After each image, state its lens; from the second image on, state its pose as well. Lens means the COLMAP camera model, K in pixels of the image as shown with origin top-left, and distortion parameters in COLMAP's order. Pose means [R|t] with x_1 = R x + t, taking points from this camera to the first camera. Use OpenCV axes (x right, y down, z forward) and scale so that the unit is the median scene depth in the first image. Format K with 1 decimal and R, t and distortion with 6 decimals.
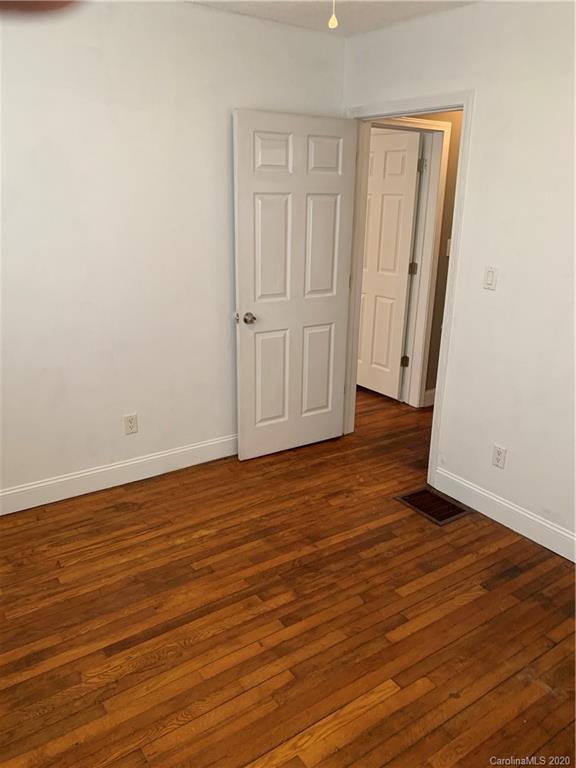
lens RADIAL K [[587.2, 0, 288.0], [0, 587.2, 384.0], [0, 0, 1]] dist [-0.003123, -0.002677]
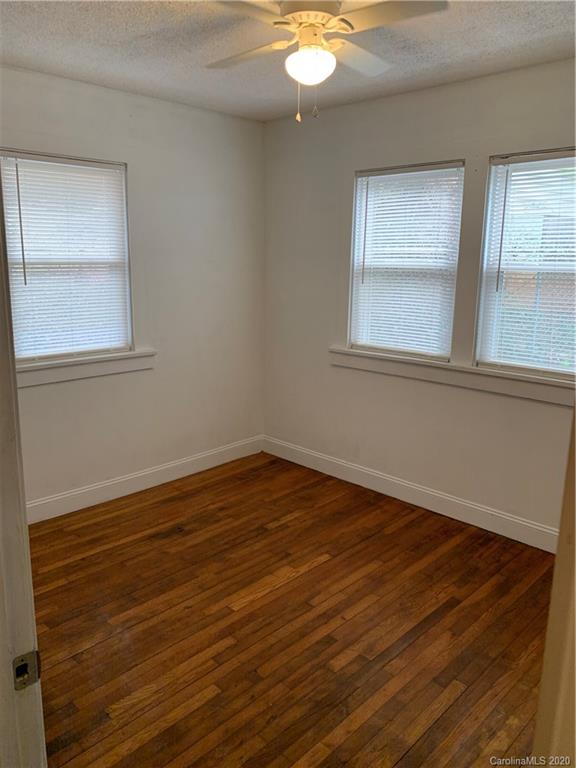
lens RADIAL K [[587.2, 0, 288.0], [0, 587.2, 384.0], [0, 0, 1]] dist [-0.003123, -0.002677]
pose [[-0.982667, 0.001860, -0.185368, 0.258322], [-0.092442, 0.861832, 0.498699, -0.496277], [0.160683, 0.507191, -0.846722, 1.604047]]
